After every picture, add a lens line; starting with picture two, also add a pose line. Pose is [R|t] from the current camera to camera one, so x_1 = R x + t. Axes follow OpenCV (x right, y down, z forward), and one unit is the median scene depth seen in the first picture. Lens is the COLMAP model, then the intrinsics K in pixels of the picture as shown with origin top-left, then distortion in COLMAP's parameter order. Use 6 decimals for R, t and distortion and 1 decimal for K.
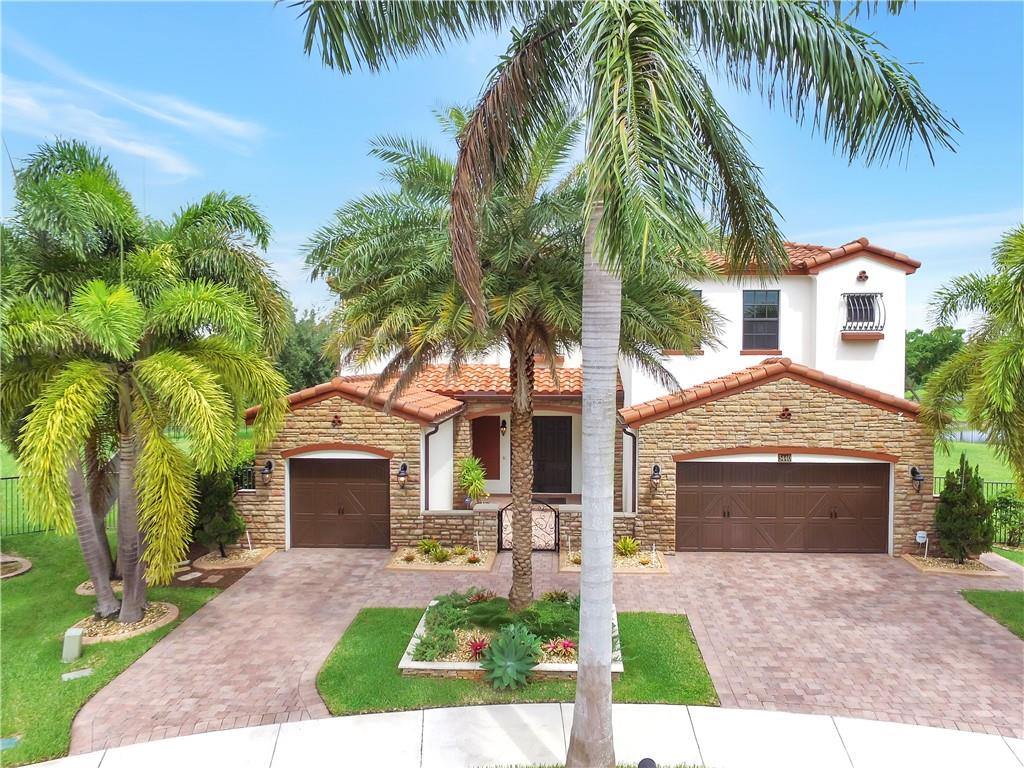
lens RADIAL K [[710.7, 0, 531.0], [0, 710.7, 384.2], [0, 0, 1]] dist [-0.004107, 0.028049]
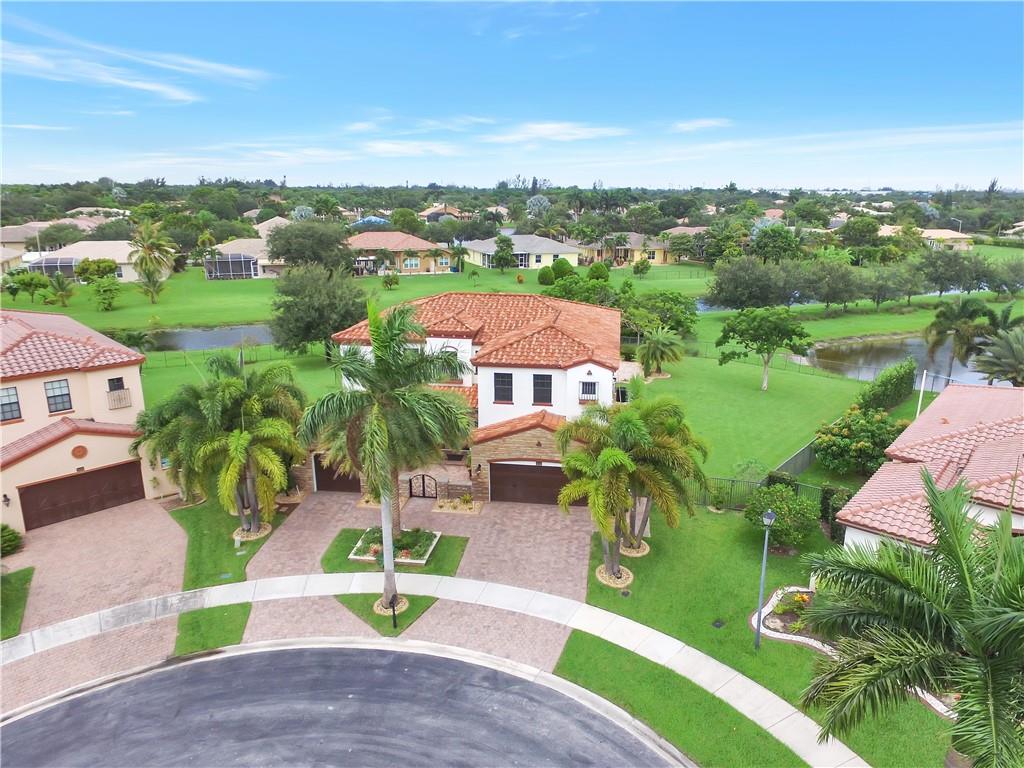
lens RADIAL K [[717.3, 0, 512.0], [0, 717.3, 384.0], [0, 0, 1]] dist [-0.004871, 0.030699]
pose [[0.994567, 0.028160, -0.100222, 0.616391], [-0.003511, 0.971245, 0.238055, -0.809432], [0.104044, -0.236410, 0.966067, -1.298355]]
